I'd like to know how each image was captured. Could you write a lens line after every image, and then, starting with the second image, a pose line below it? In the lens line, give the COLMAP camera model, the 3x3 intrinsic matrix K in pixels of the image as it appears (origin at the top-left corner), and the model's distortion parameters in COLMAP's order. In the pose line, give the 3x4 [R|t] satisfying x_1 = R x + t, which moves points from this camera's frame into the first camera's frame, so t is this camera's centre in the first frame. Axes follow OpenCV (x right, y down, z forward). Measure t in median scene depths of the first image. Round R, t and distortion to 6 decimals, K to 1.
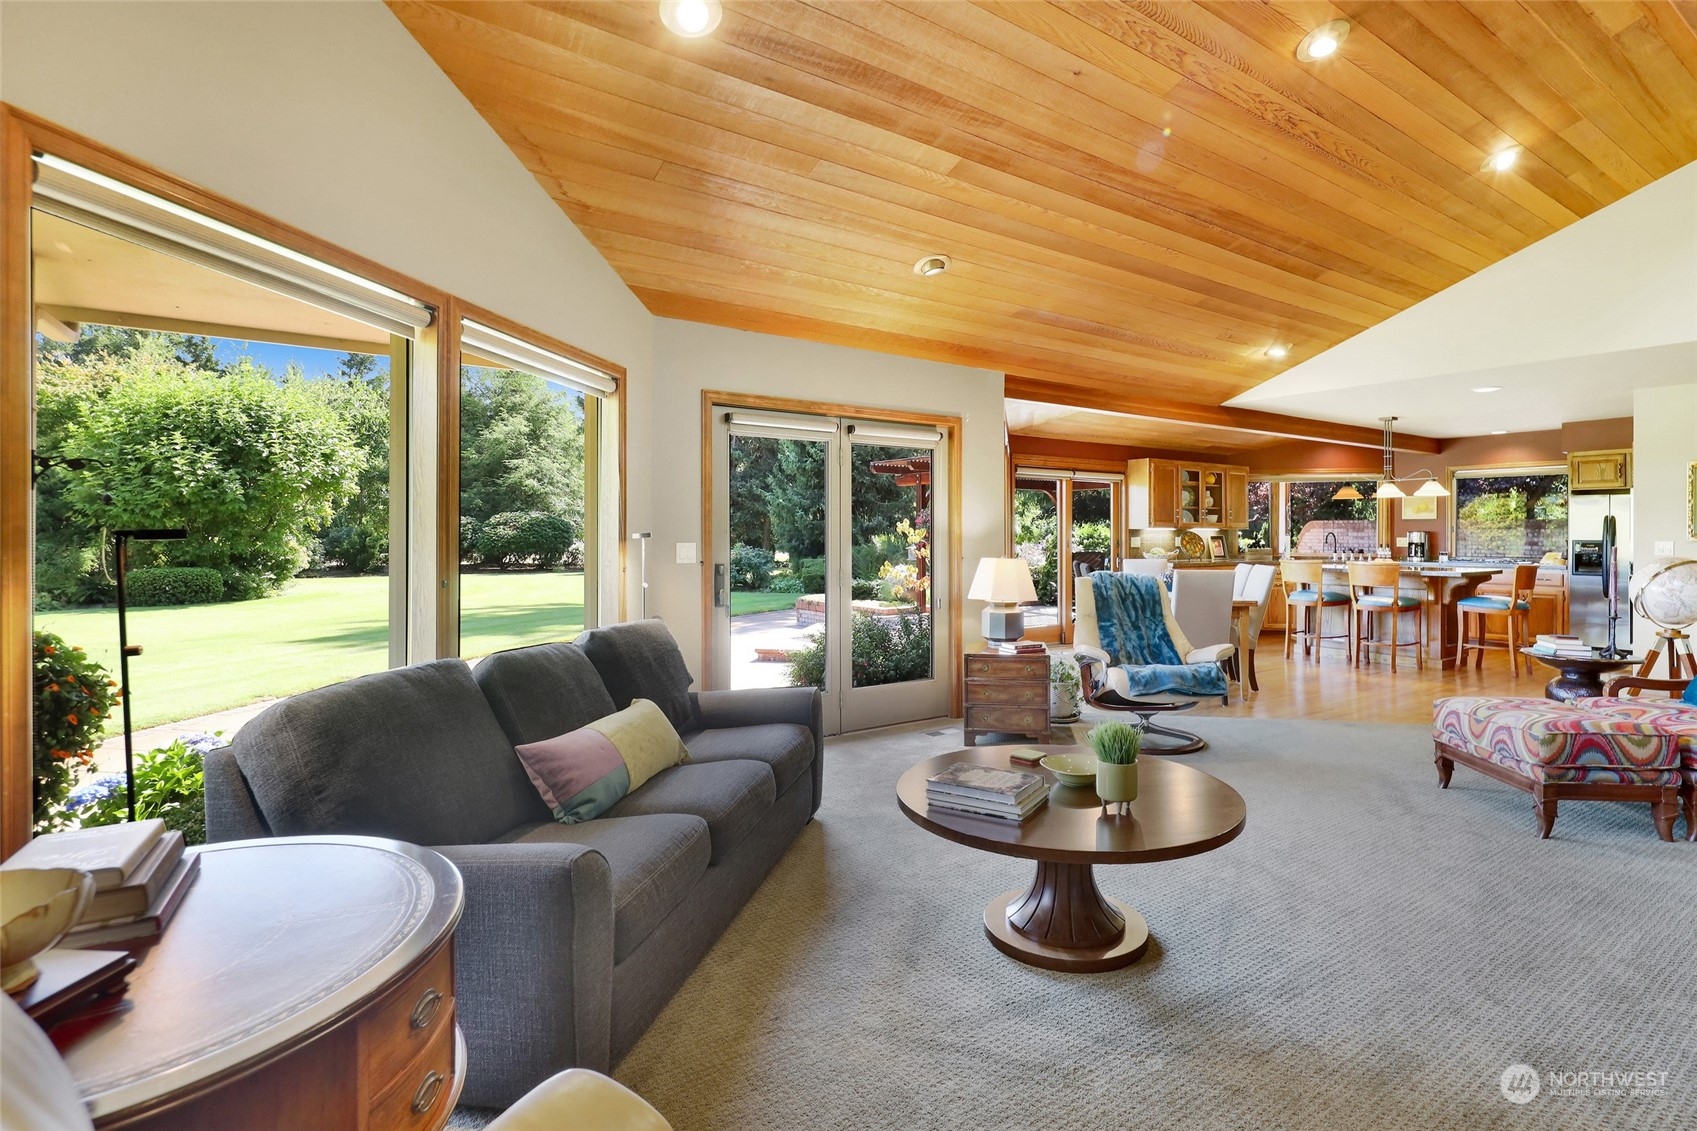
lens RADIAL K [[838.2, 0, 849.8], [0, 838.2, 533.9], [0, 0, 1]] dist [-0.000357, 0.000089]
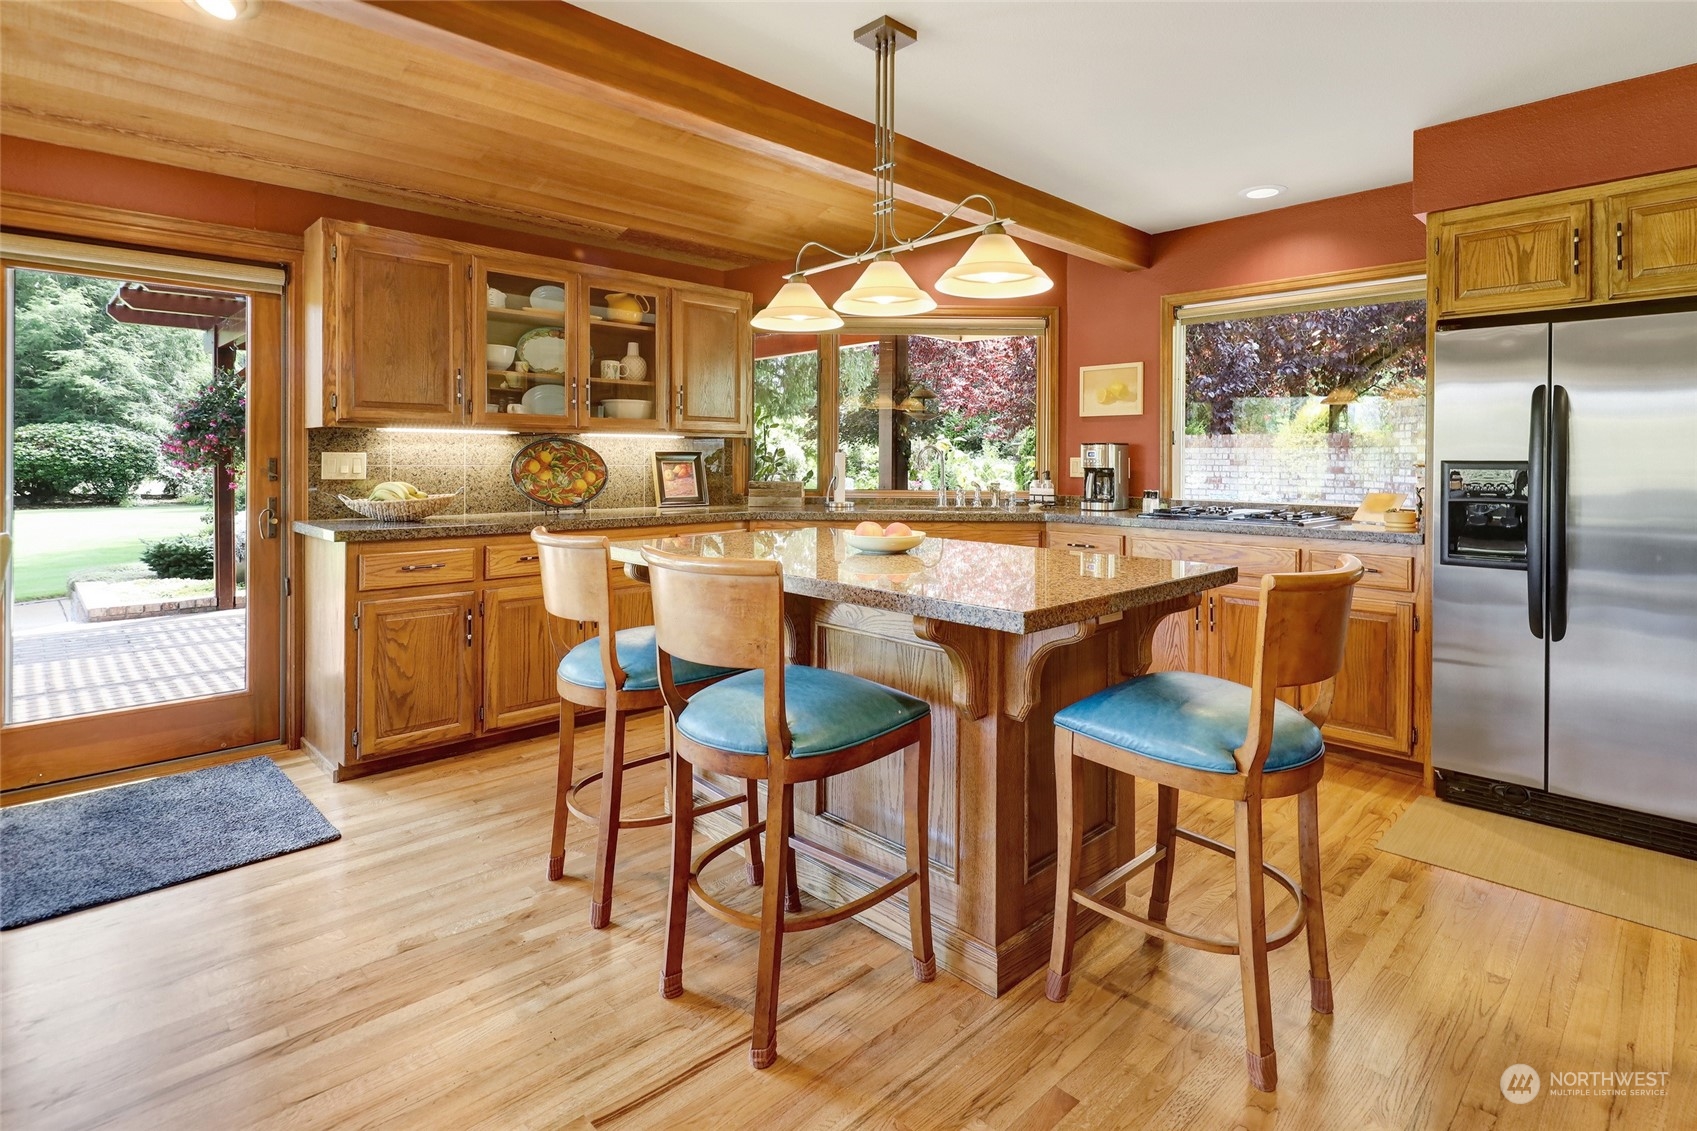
lens RADIAL K [[843.2, 0, 847.1], [0, 843.2, 463.2], [0, 0, 1]] dist [-0.000752, -0.000217]
pose [[0.987909, 0.002963, 0.155007, 0.476163], [-0.003697, 0.999983, 0.004451, 0.006158], [-0.154991, -0.004970, 0.987903, 0.583479]]
